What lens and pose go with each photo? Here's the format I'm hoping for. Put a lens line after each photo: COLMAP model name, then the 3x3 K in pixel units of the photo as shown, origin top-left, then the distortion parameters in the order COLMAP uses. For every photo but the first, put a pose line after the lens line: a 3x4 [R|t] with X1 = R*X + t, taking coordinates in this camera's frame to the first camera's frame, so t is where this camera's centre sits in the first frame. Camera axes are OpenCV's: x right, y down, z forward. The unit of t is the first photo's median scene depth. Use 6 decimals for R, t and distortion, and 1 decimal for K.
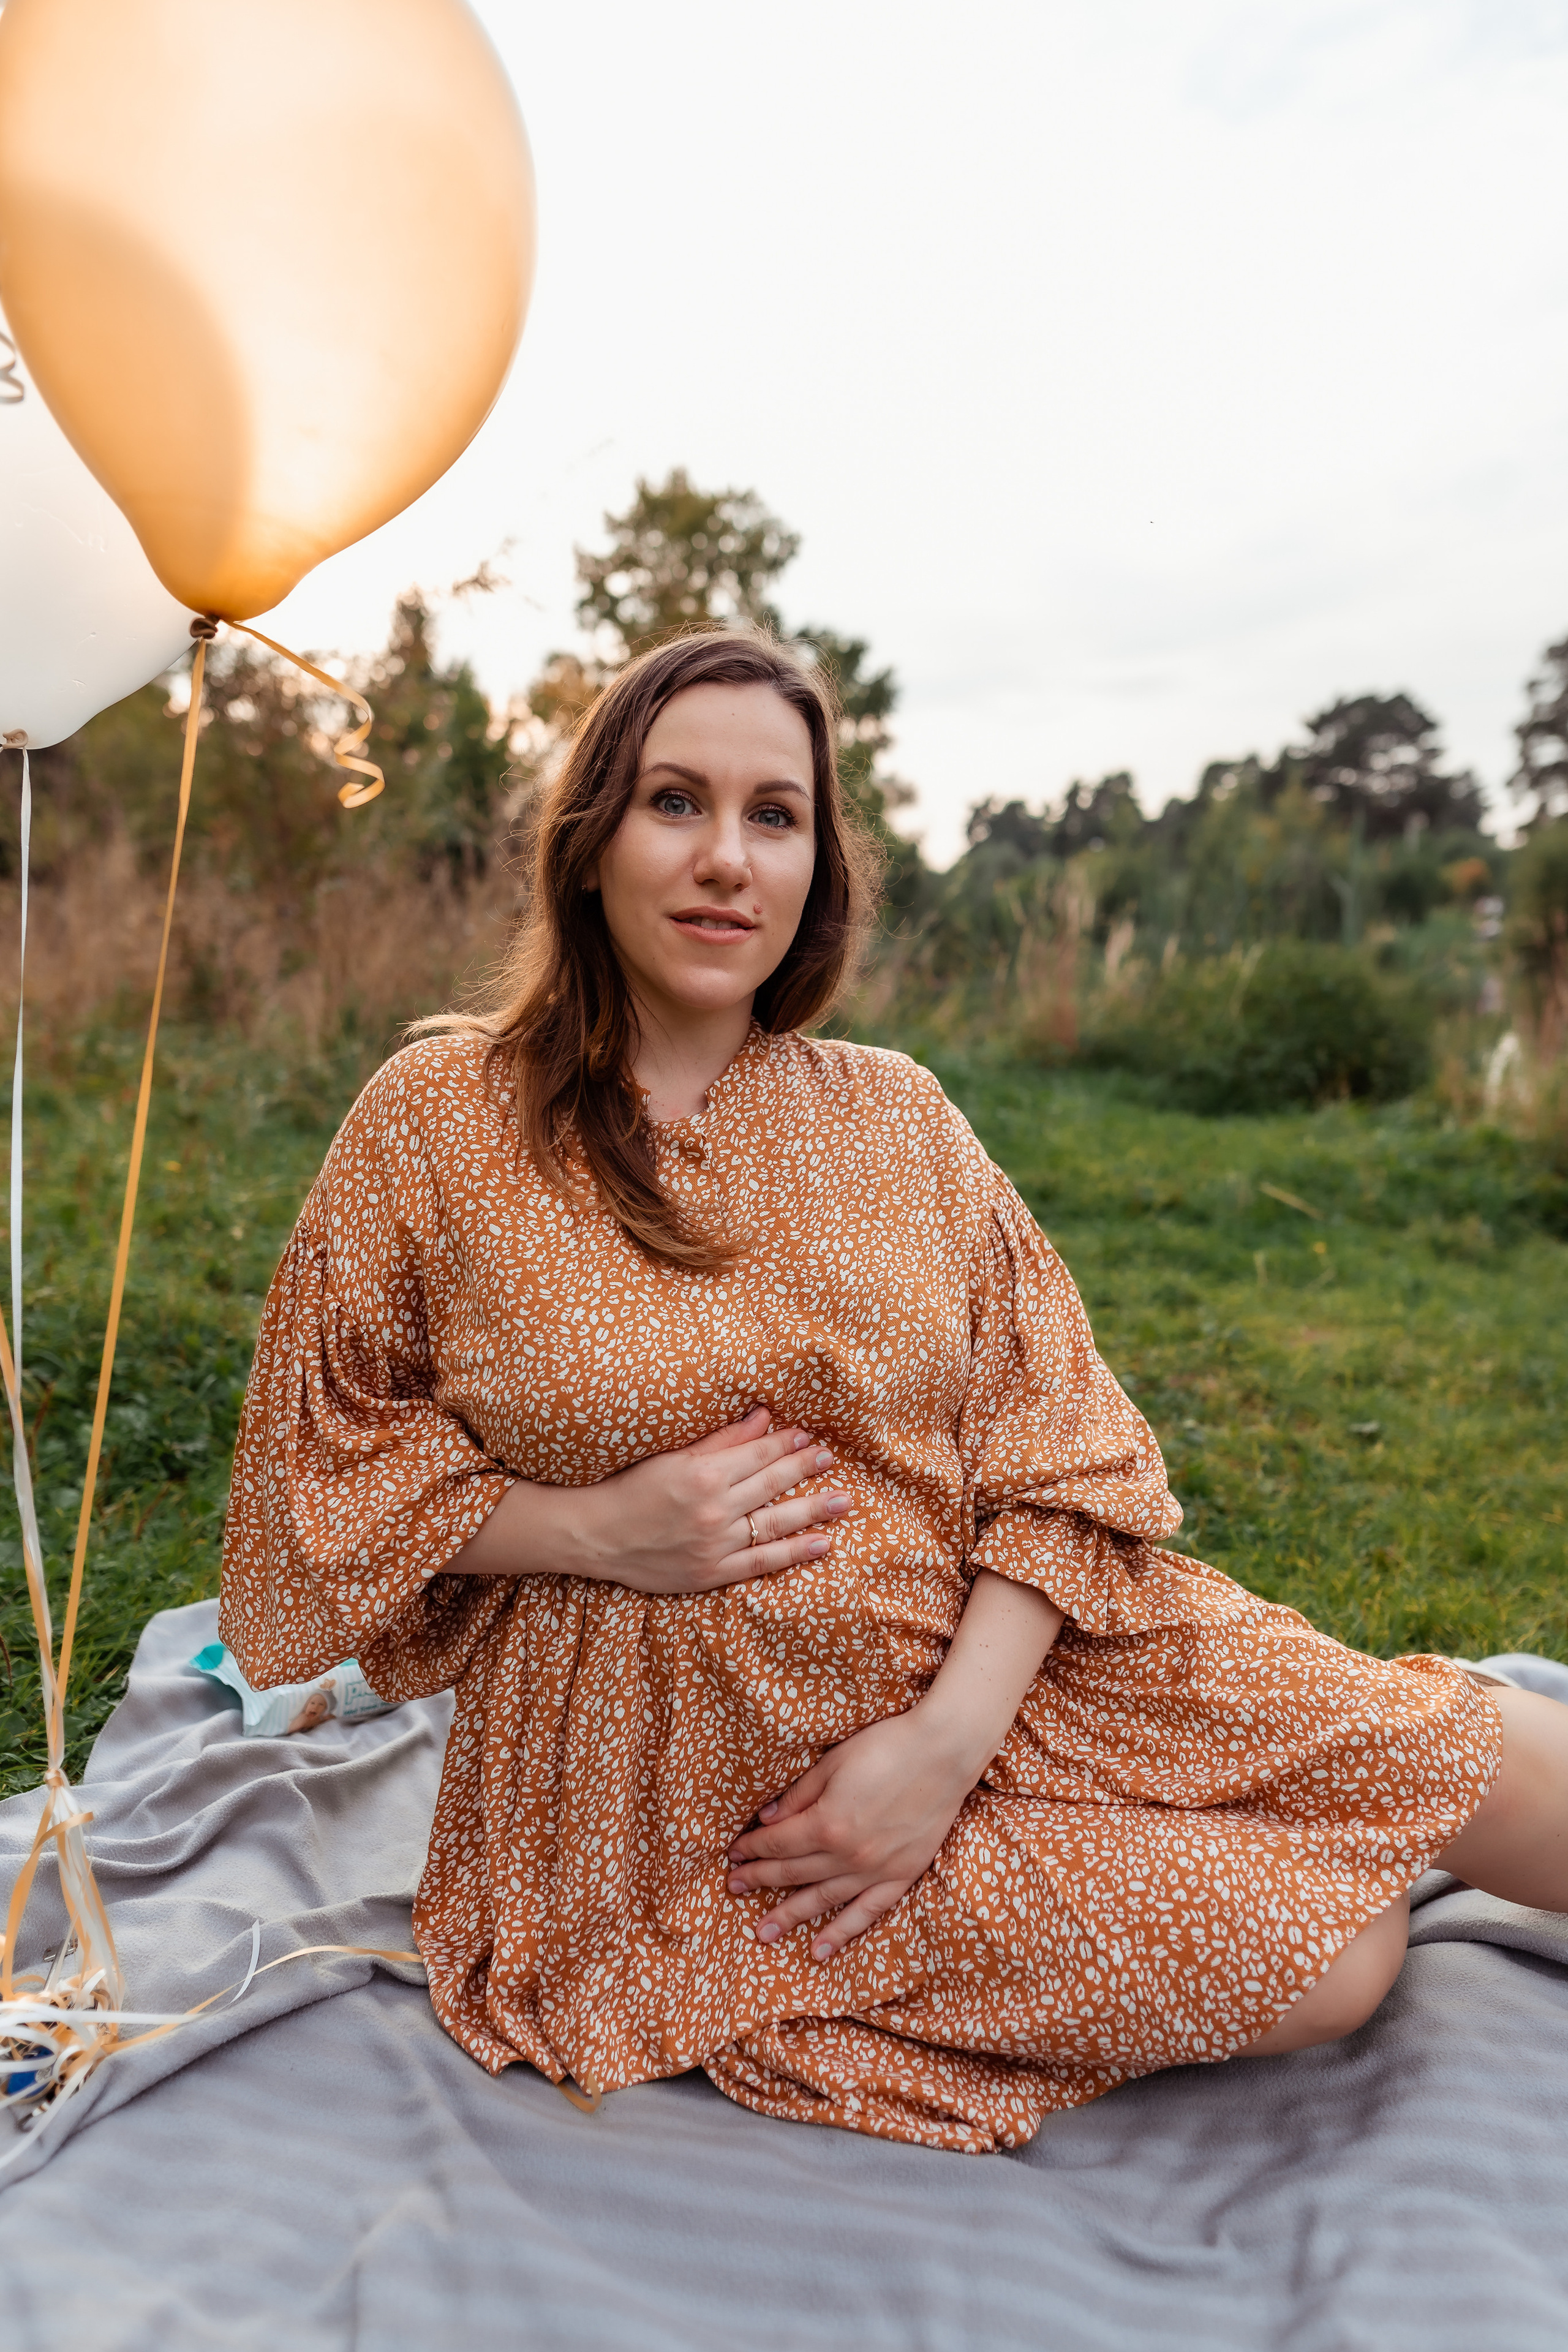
lens RADIAL K [[1616.1, 0, 784.0], [0, 1616.1, 1176.0], [0, 0, 1]] dist [-0.067580, 0.038672]
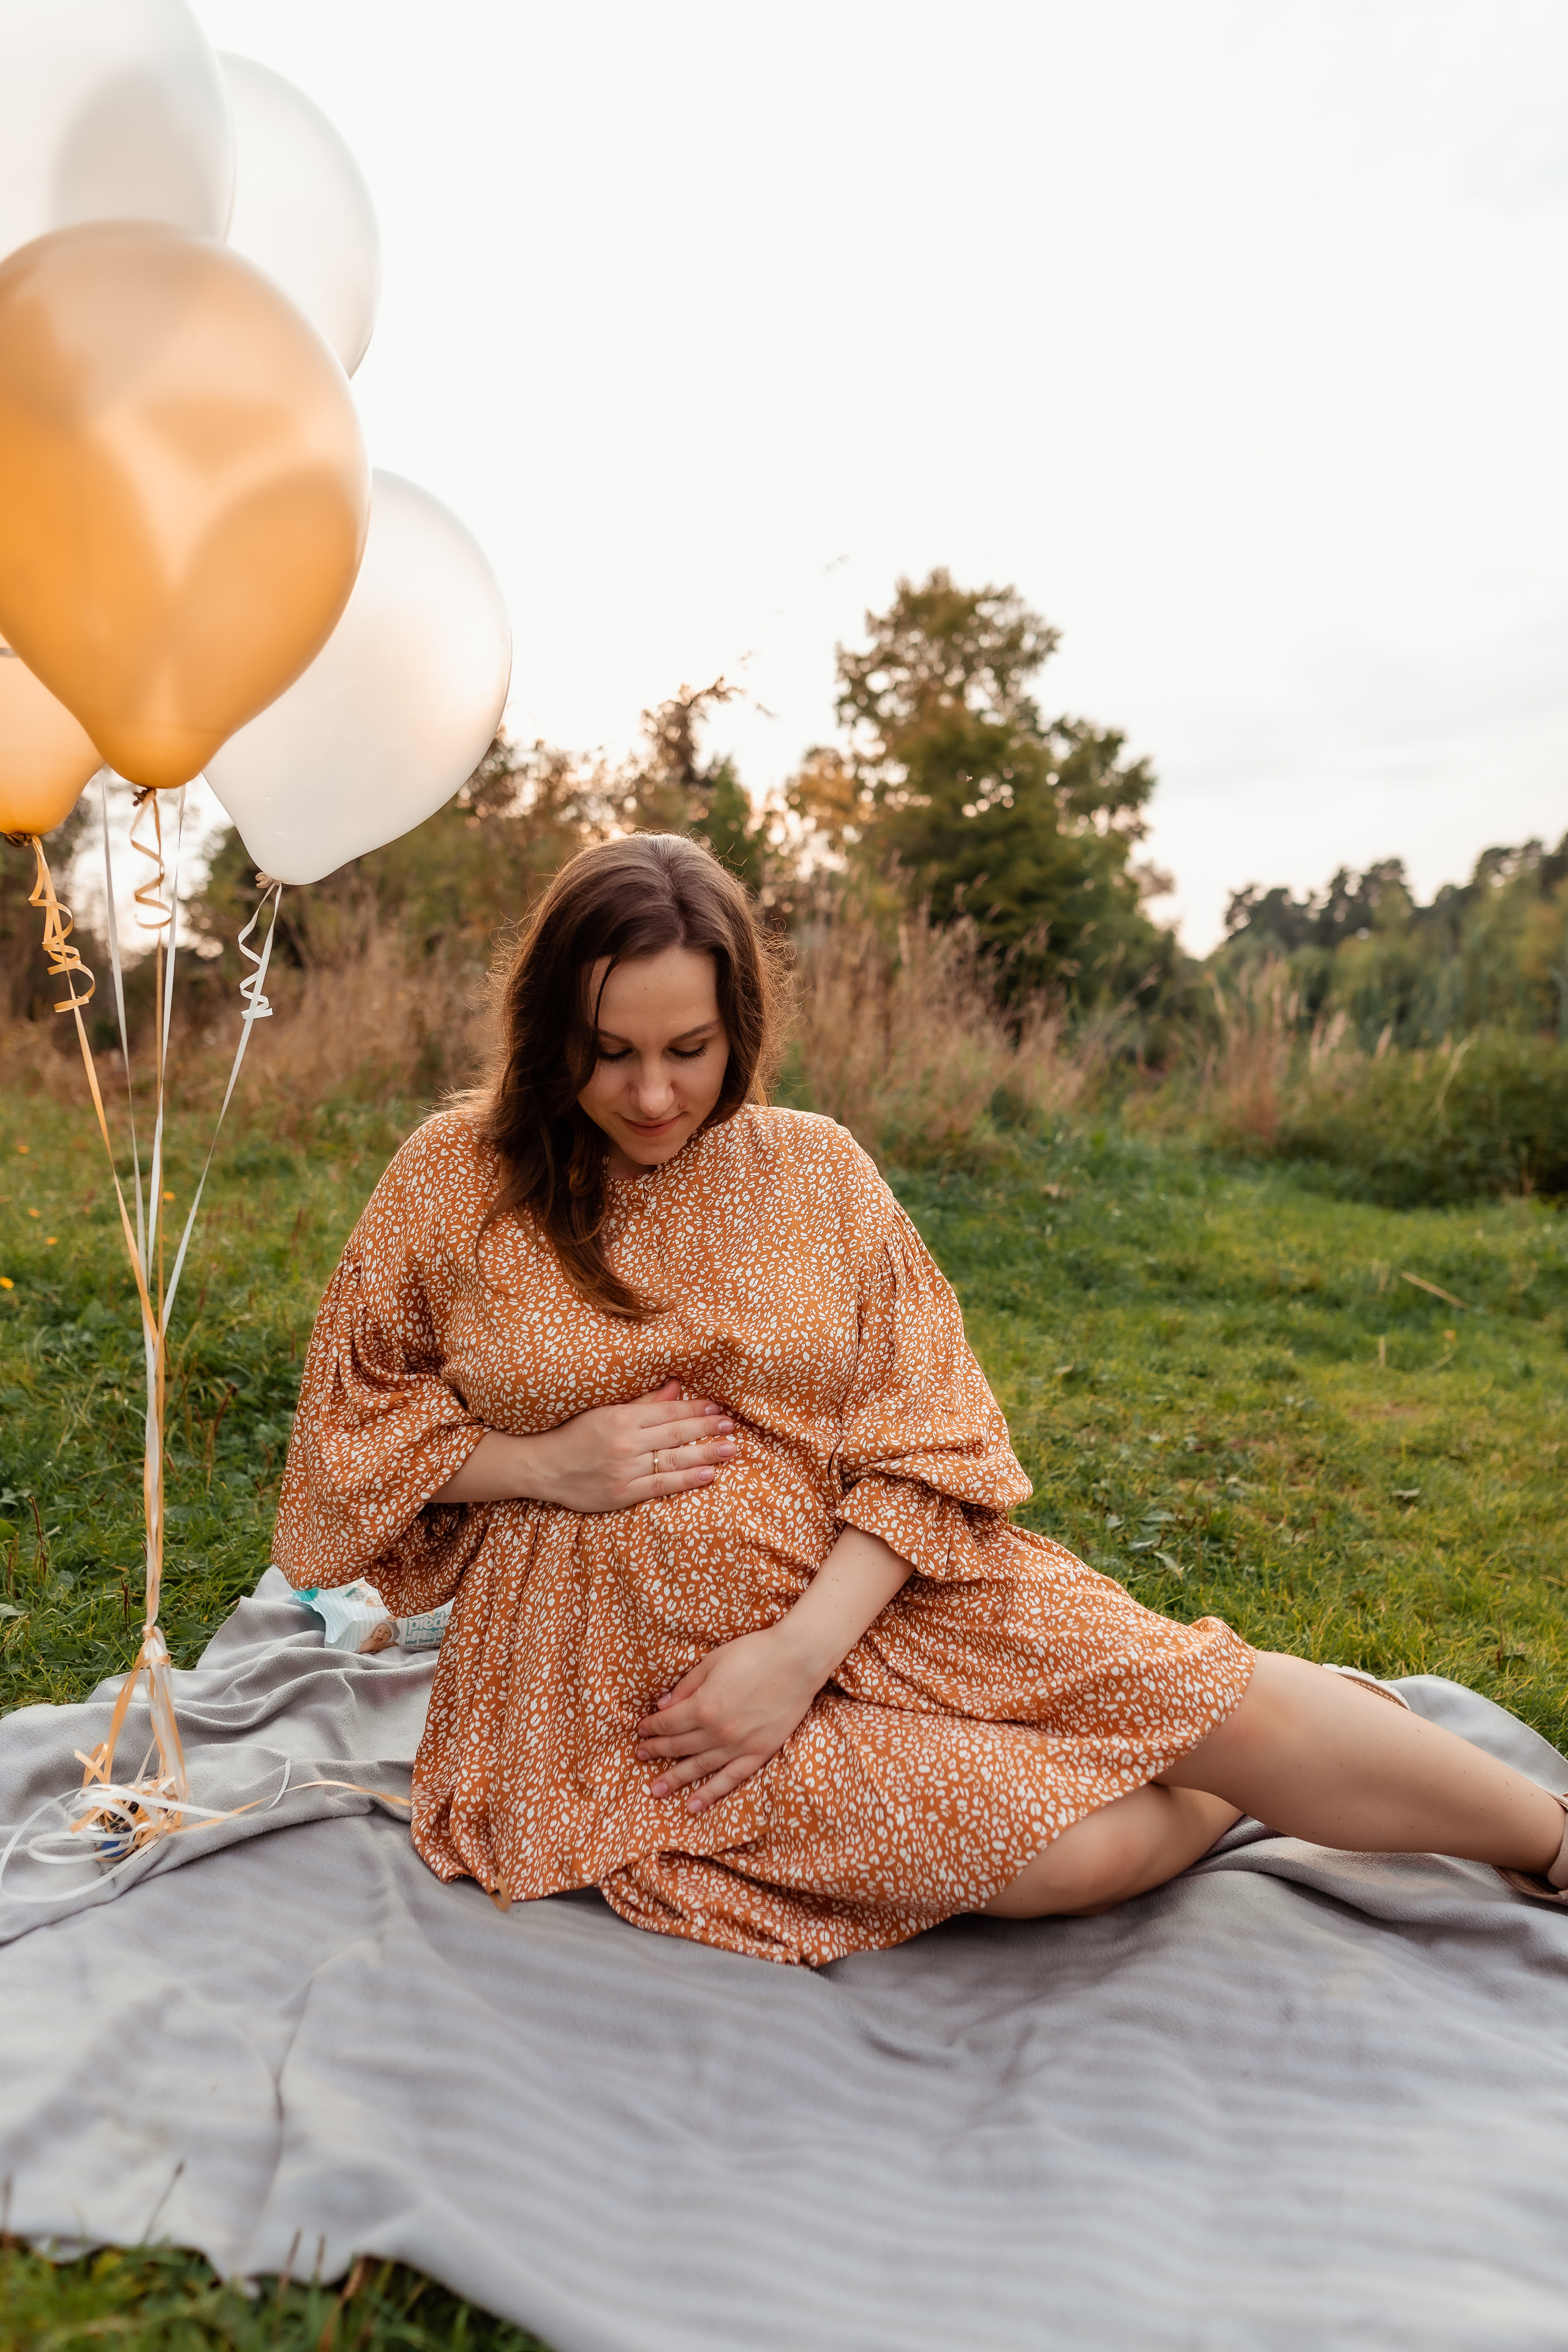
lens RADIAL K [[1623.1, 0, 788.1], [0, 1623.1, 1173.0], [0, 0, 1]] dist [-0.000600, 0.001333]
pose [[0.984882, 0.004470, -0.173170, 0.327838], [-0.015481, 0.997938, -0.062285, 0.049031], [0.172535, 0.064024, 0.982921, -0.325547]]
